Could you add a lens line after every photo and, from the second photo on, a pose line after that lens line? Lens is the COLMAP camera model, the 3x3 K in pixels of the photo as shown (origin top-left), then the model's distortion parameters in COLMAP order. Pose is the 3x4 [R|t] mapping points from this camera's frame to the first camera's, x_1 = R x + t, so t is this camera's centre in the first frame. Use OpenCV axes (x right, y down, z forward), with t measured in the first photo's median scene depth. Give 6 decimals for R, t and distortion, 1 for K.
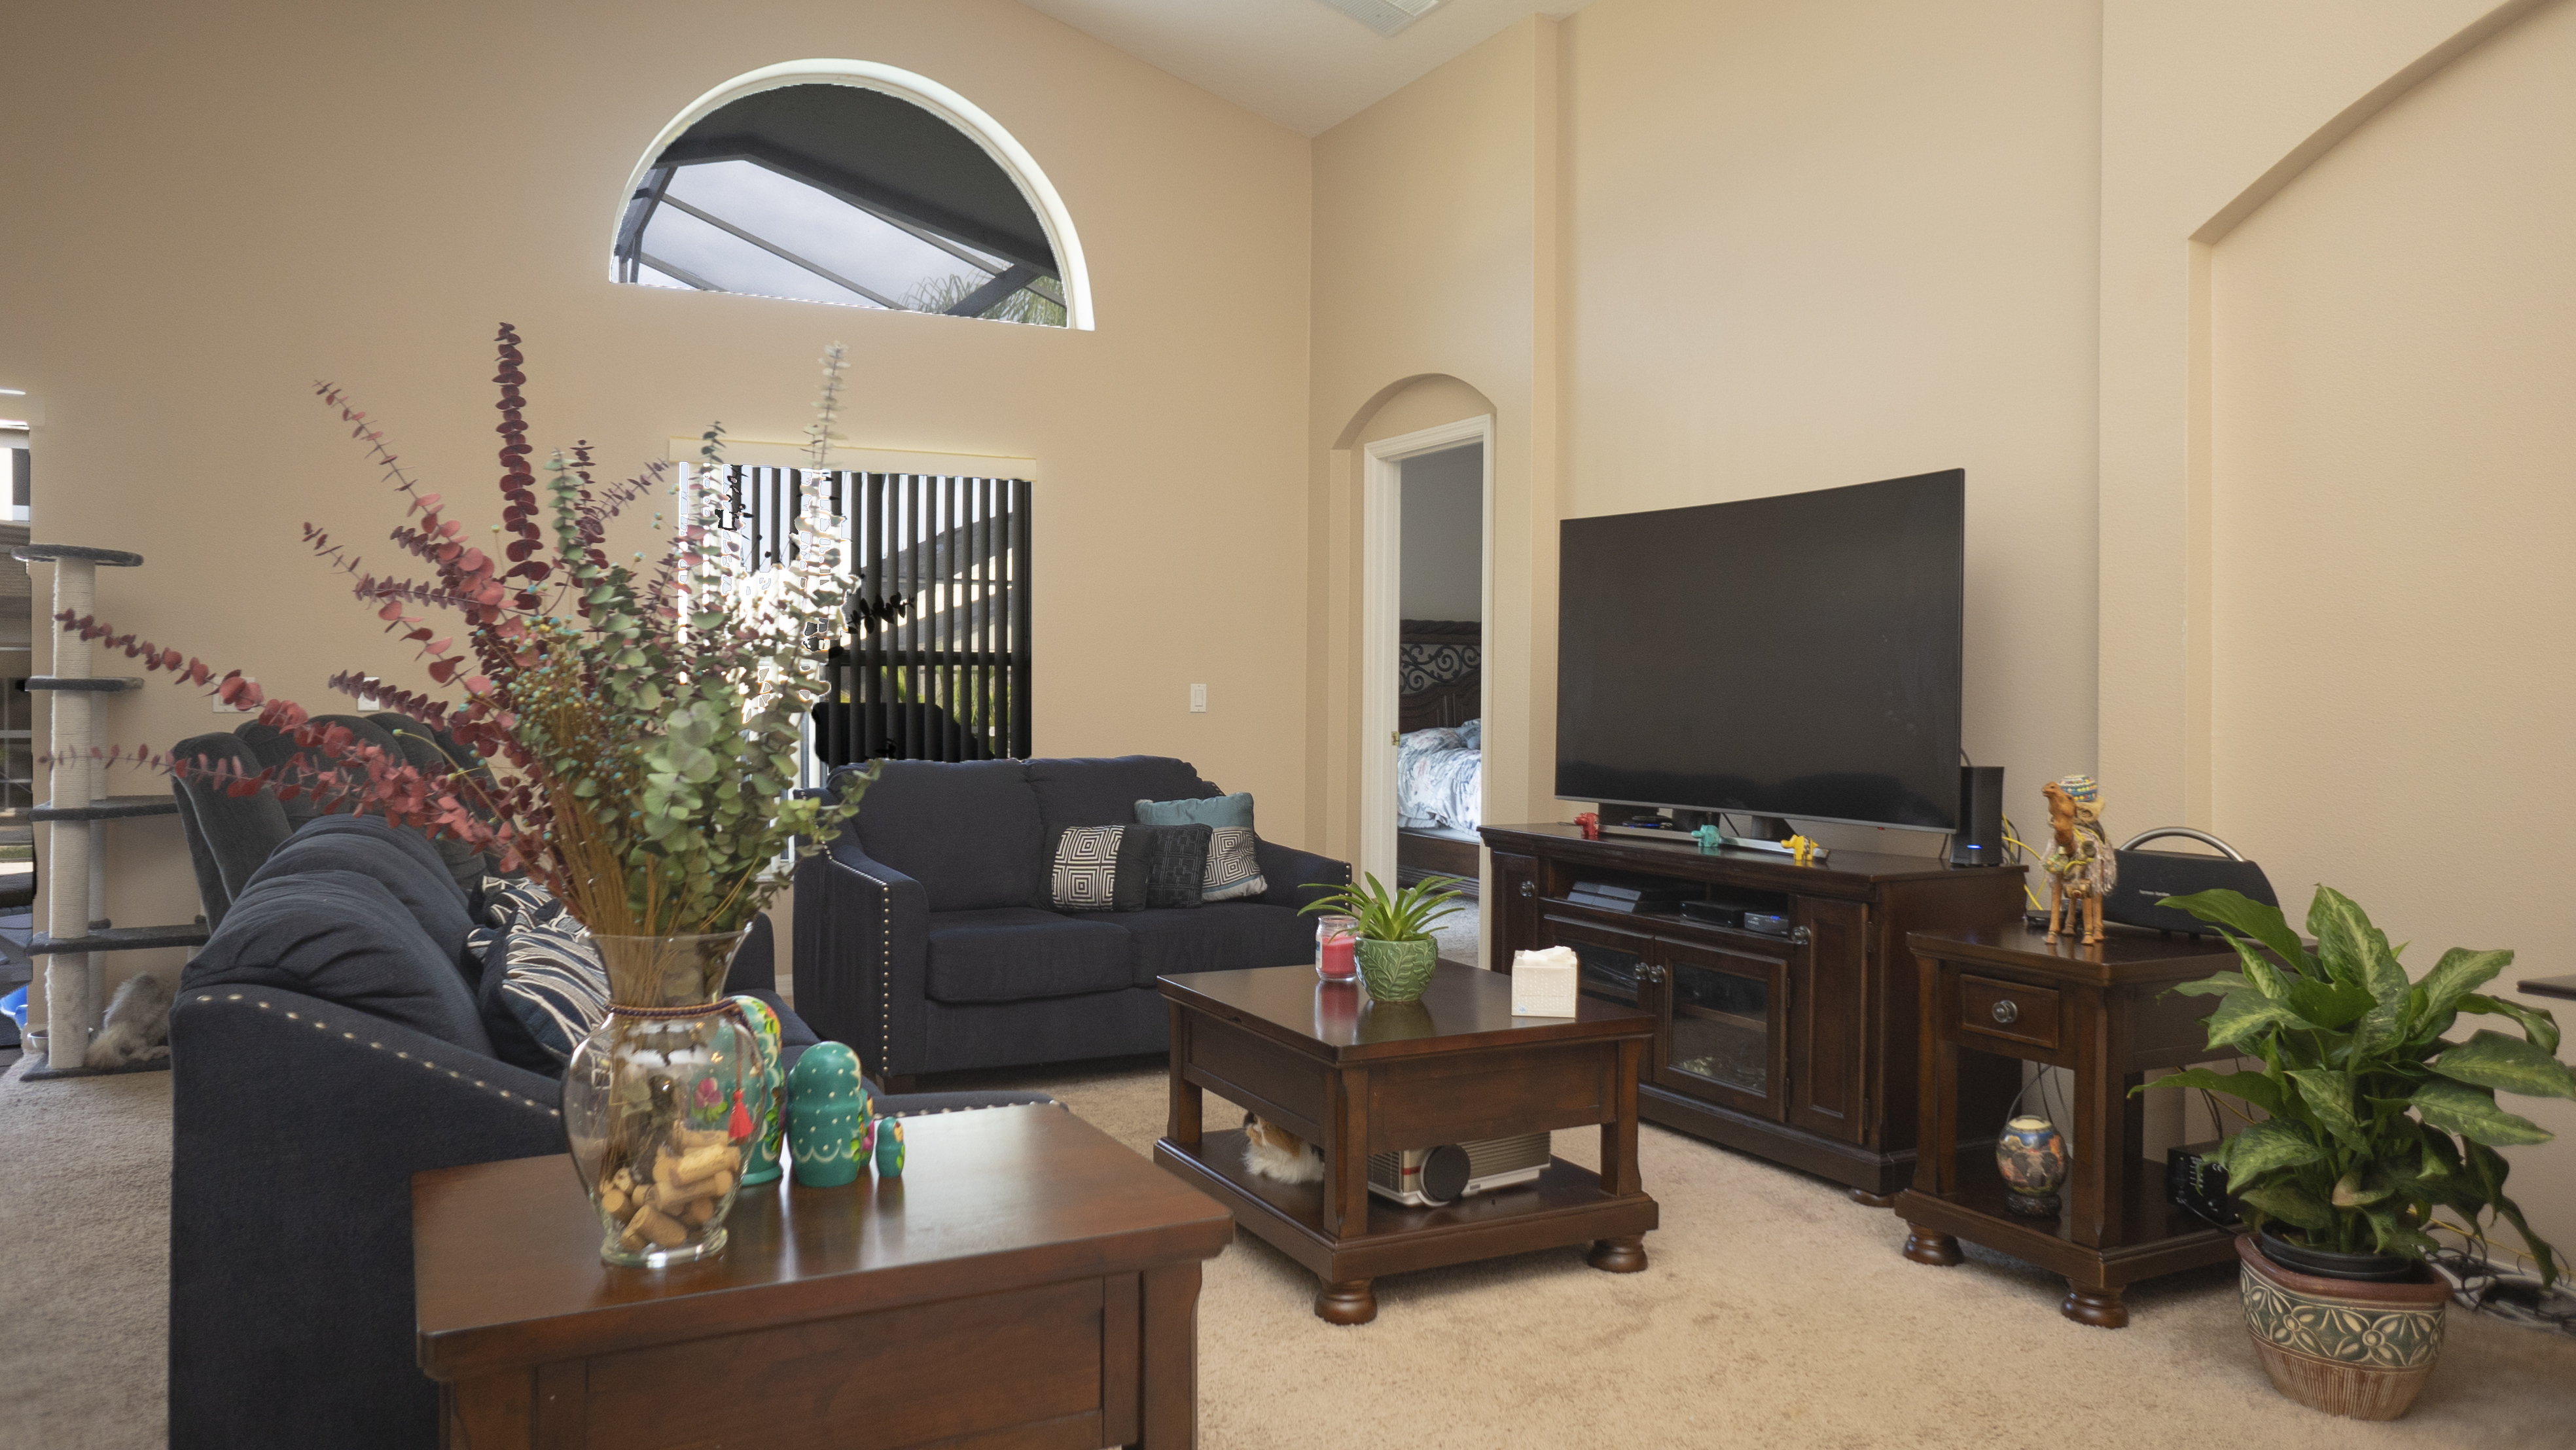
lens RADIAL K [[1740.4, 0, 1280.6], [0, 1740.4, 719.7], [0, 0, 1]] dist [-0.034392, 0.023119]
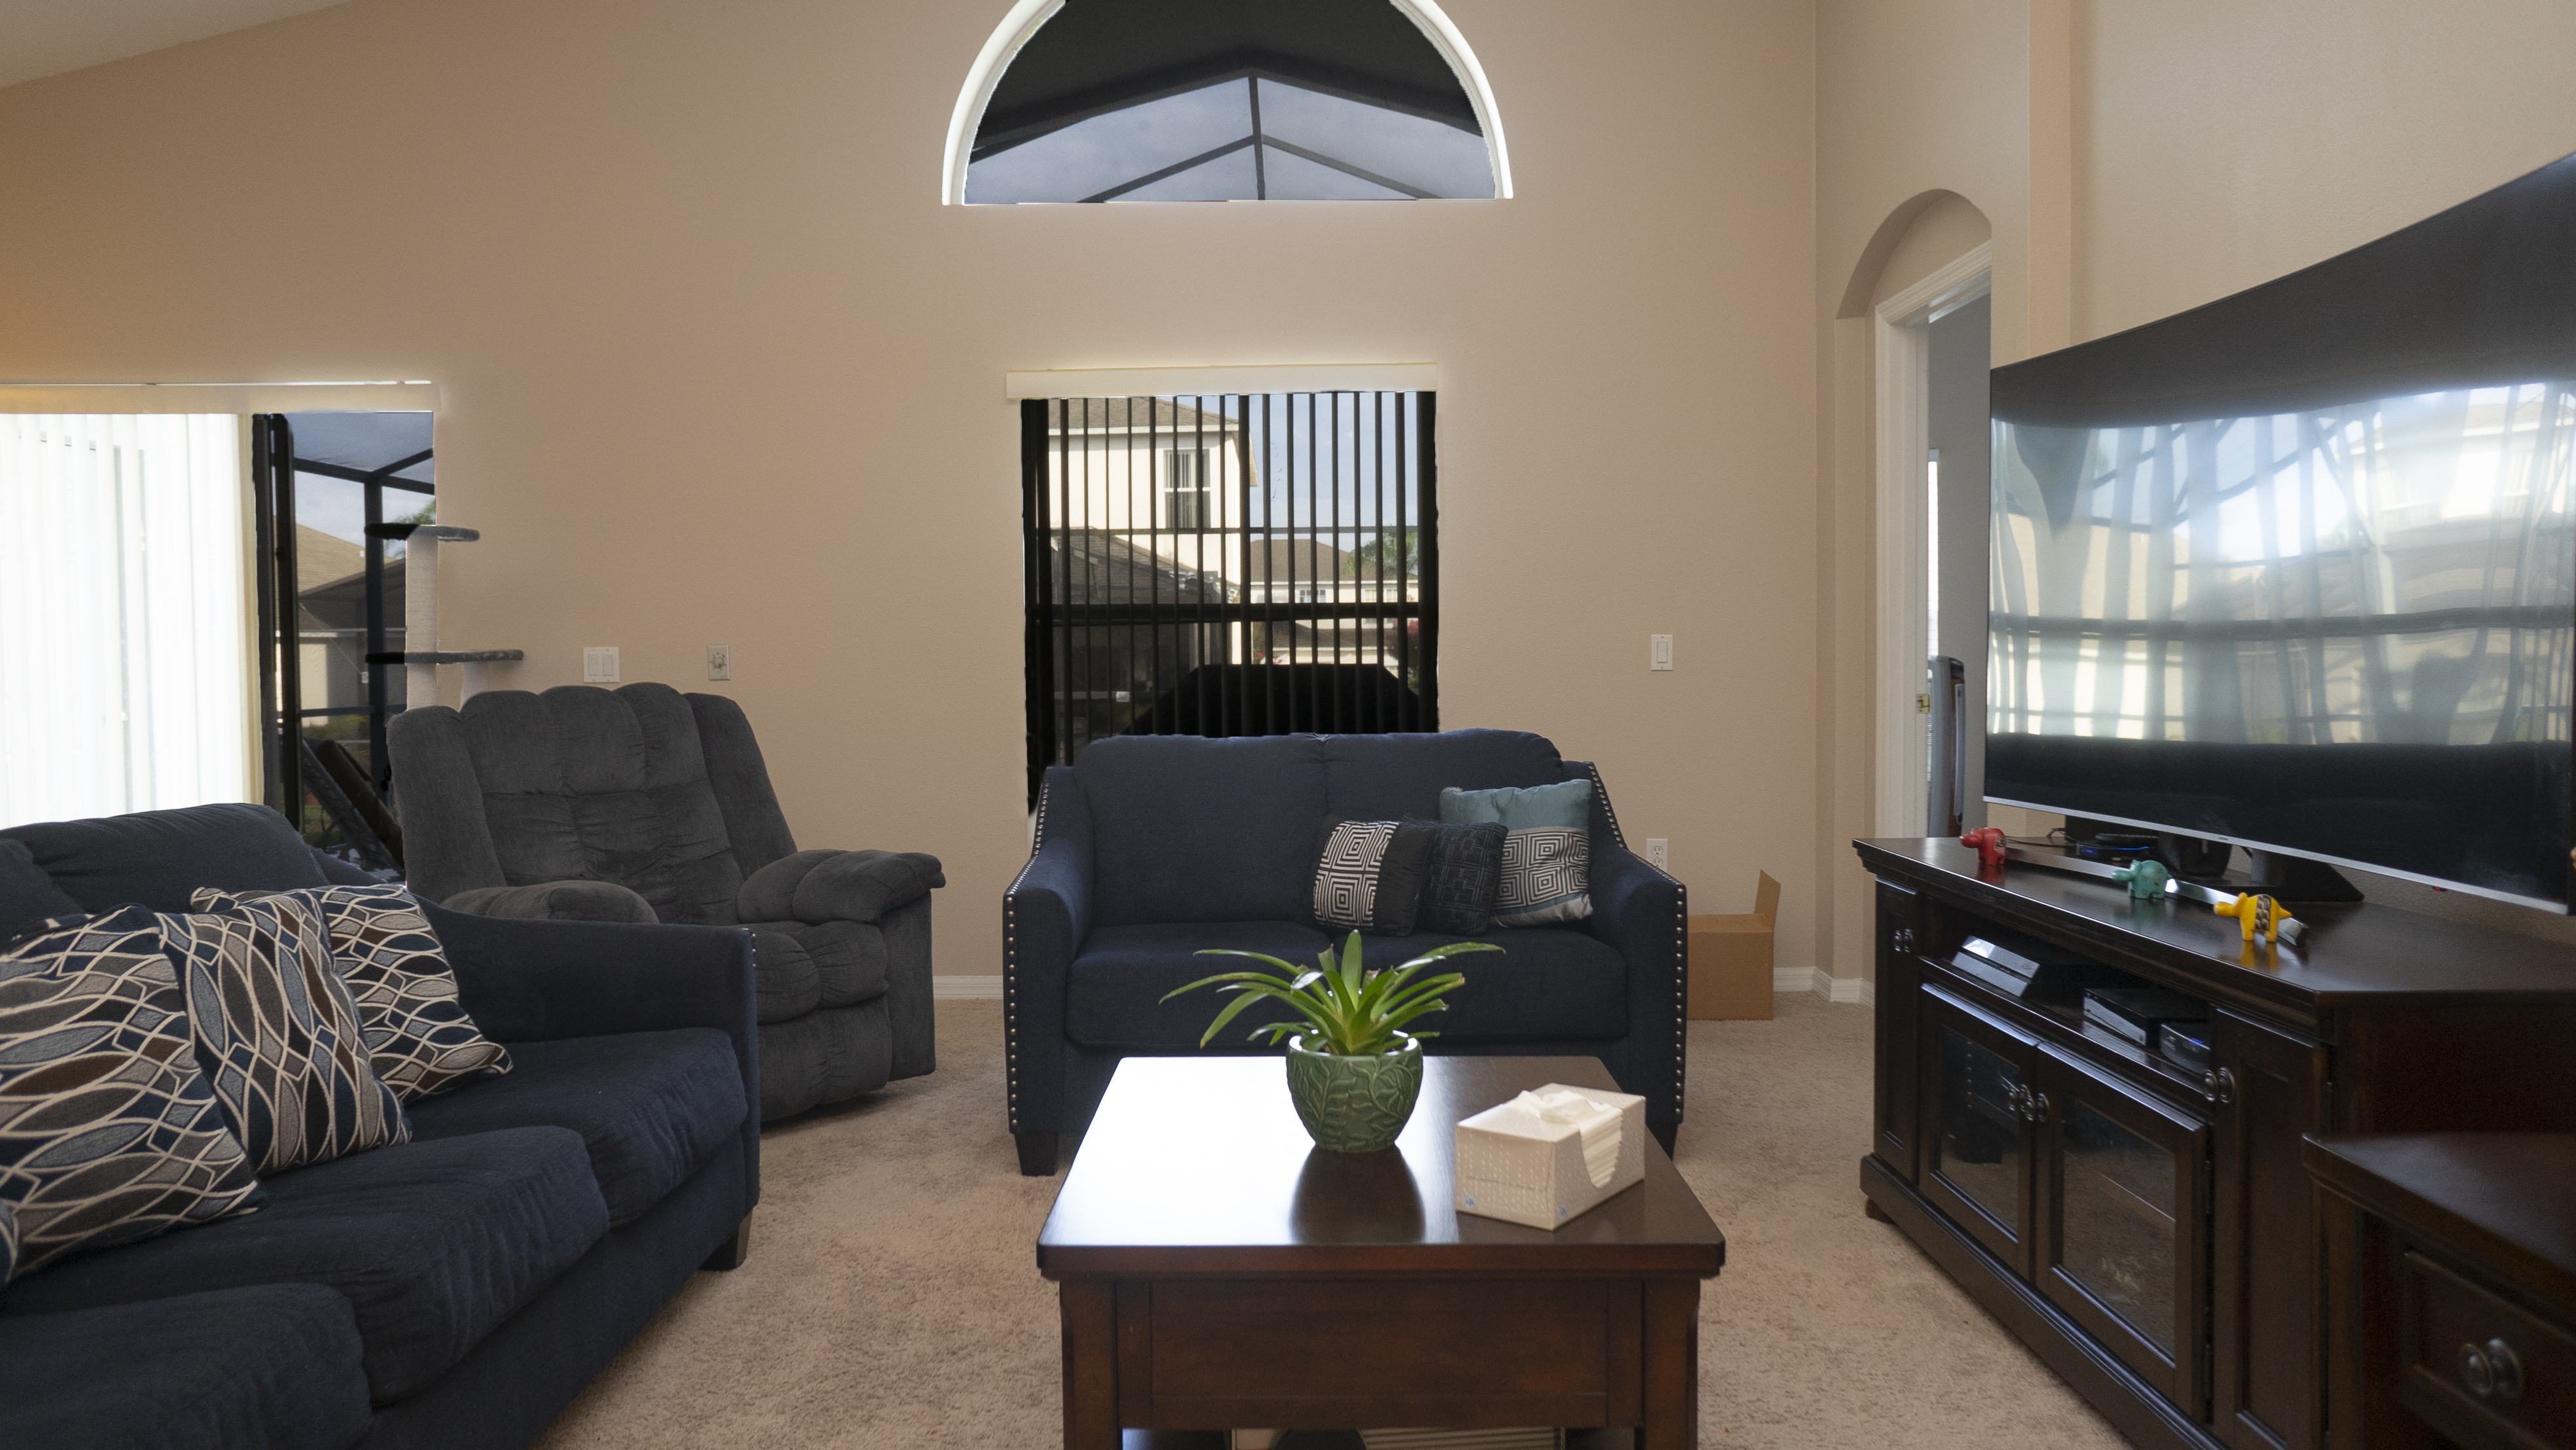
lens RADIAL K [[1740.4, 0, 1293.5], [0, 1740.4, 710.1], [0, 0, 1]] dist [-0.034392, 0.023119]
pose [[0.889385, -0.001144, -0.457158, 0.215180], [0.010438, 0.999787, 0.017804, -0.002414], [0.457040, -0.020606, 0.889207, 0.293451]]
